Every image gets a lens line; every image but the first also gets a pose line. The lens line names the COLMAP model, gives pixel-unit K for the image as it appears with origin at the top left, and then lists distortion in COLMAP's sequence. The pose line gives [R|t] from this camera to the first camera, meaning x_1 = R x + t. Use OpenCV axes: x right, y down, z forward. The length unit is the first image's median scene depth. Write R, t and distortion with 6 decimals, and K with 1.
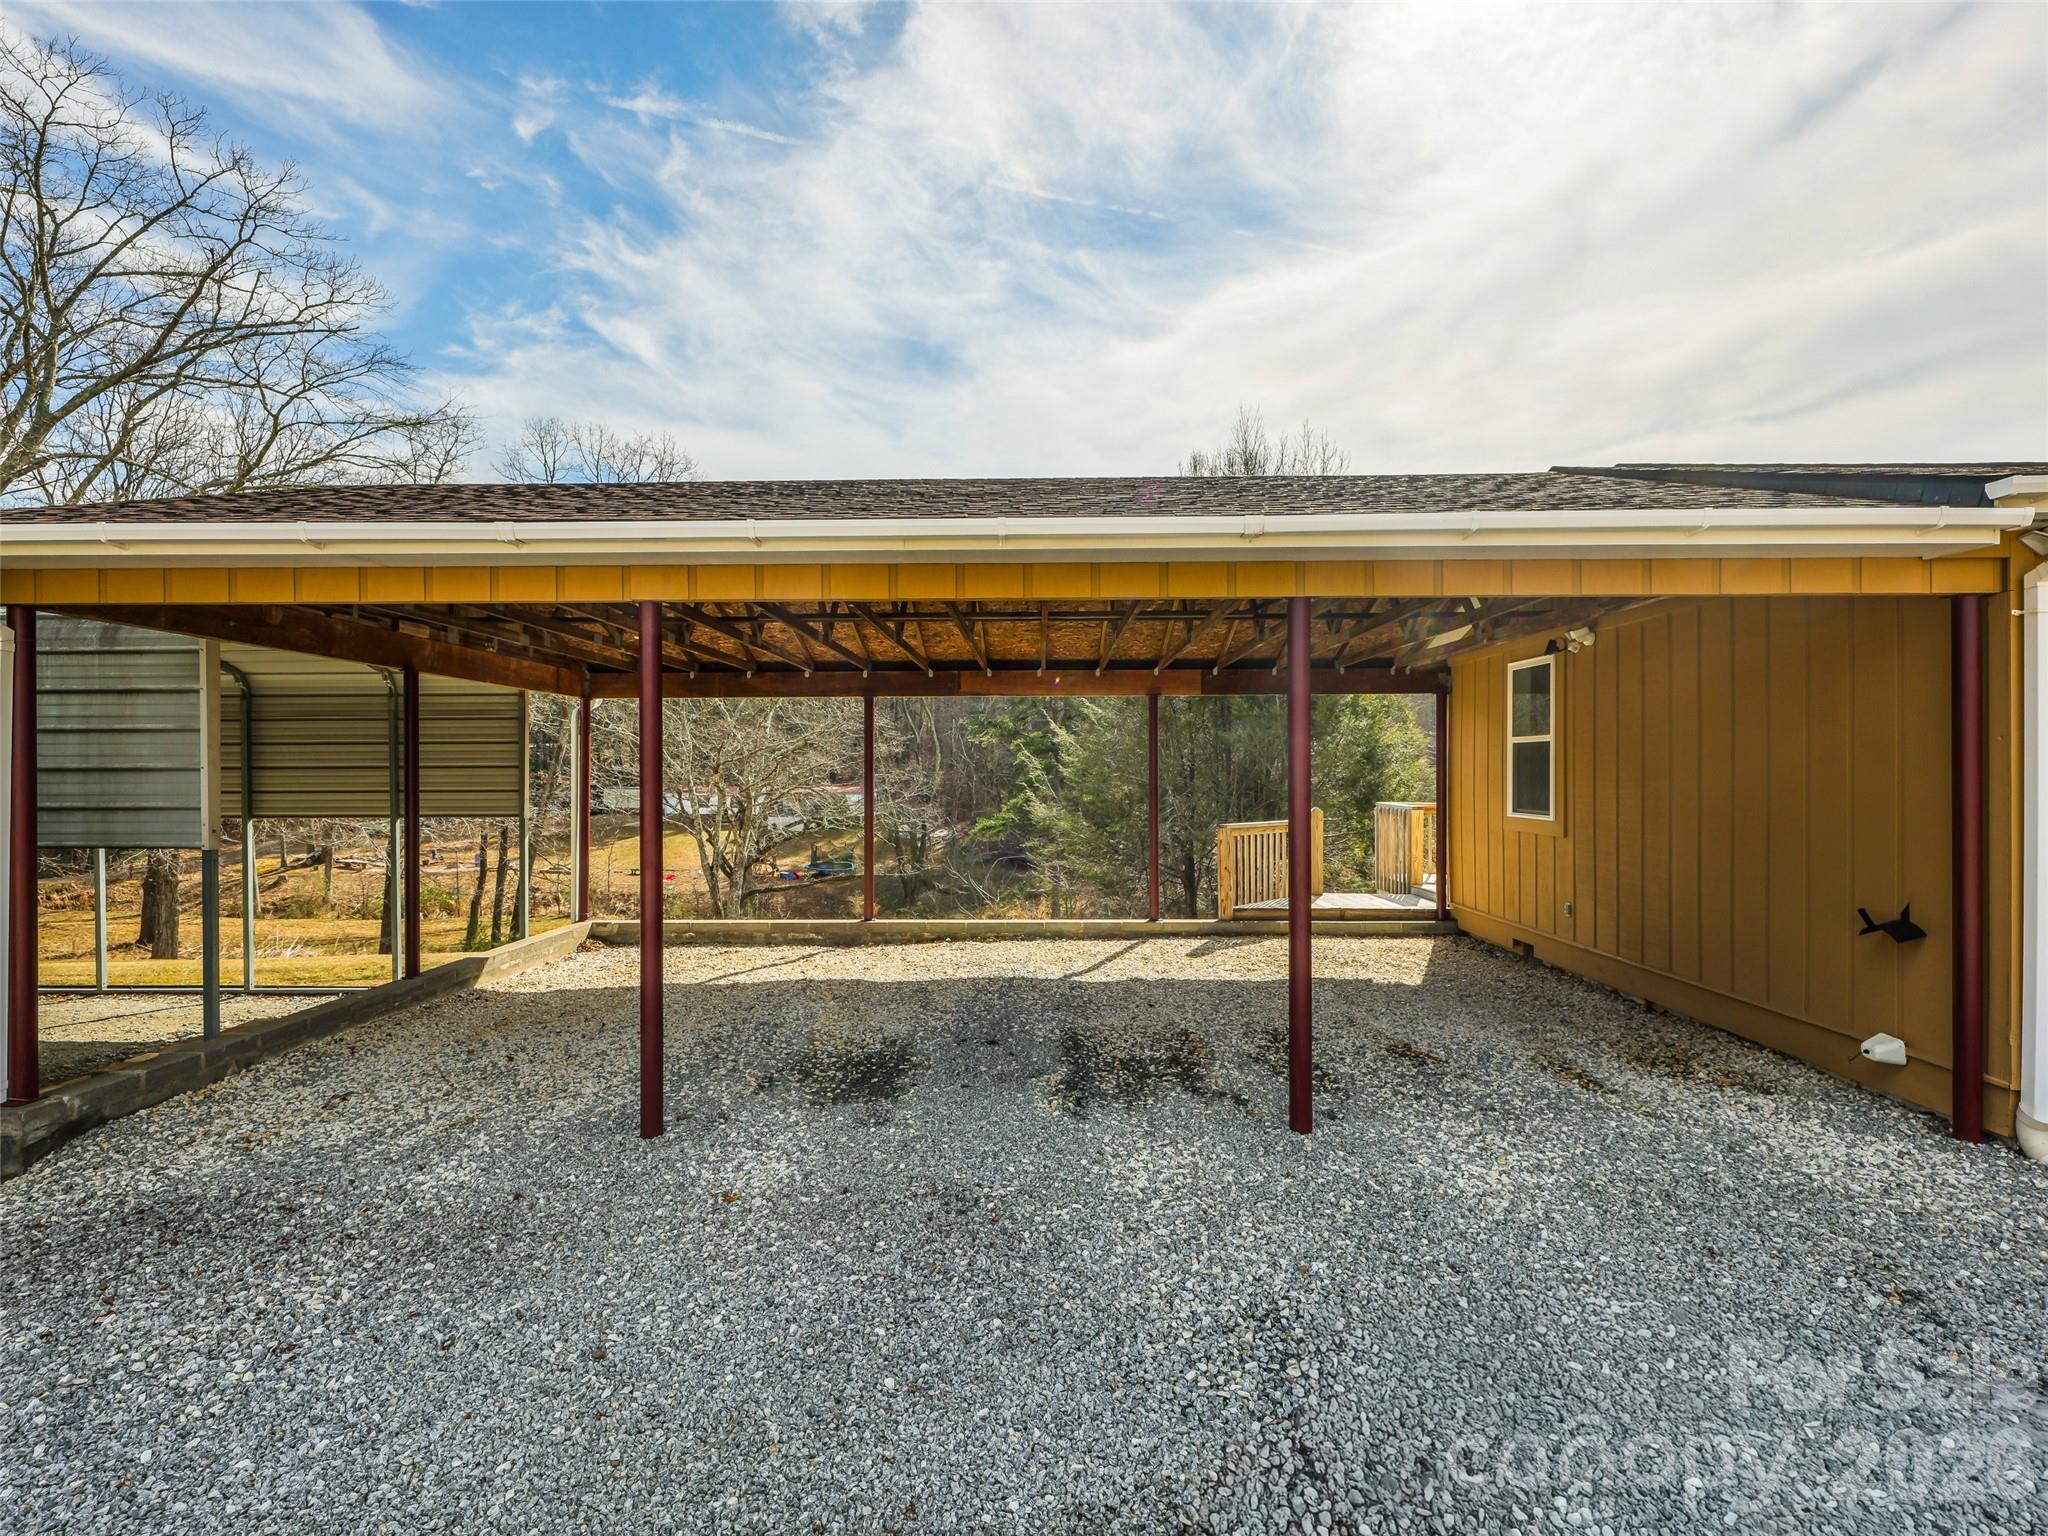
lens RADIAL K [[1037.5, 0, 1022.5], [0, 1037.5, 769.7], [0, 0, 1]] dist [0.034904, 0.000207]
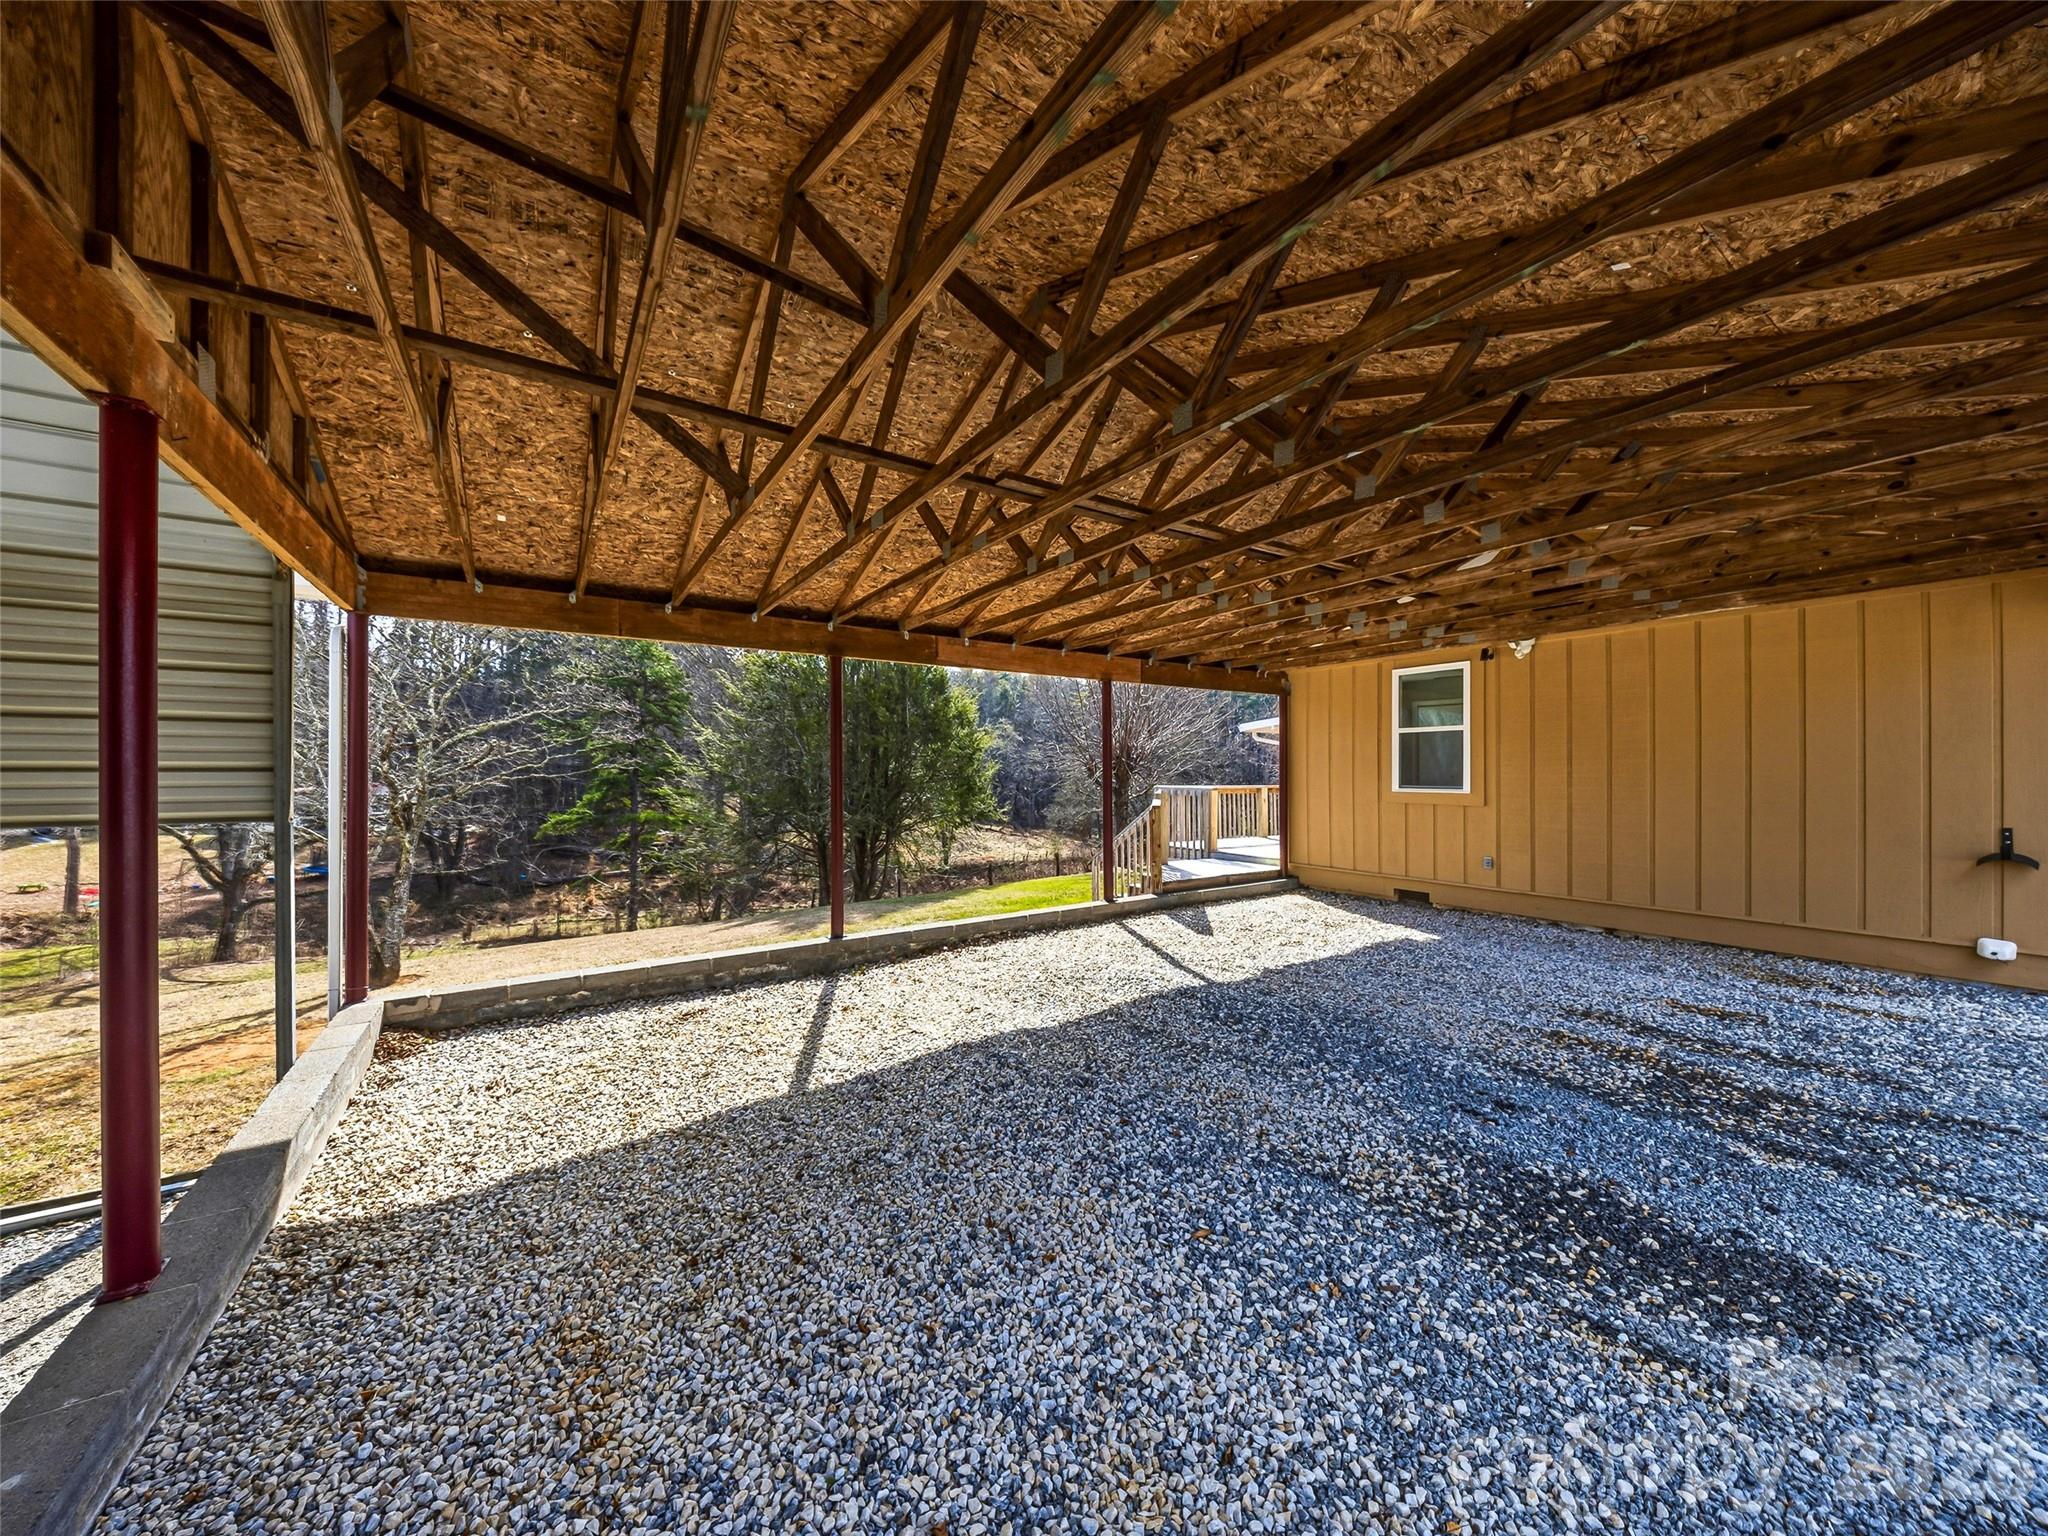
lens RADIAL K [[728.1, 0, 1027.8], [0, 728.1, 771.5], [0, 0, 1]] dist [-0.000319, 0.001467]
pose [[0.817414, 0.000404, 0.576050, -0.468478], [-0.000036, 1.000000, -0.000651, 0.024888], [-0.576050, 0.000512, 0.817414, 0.616803]]
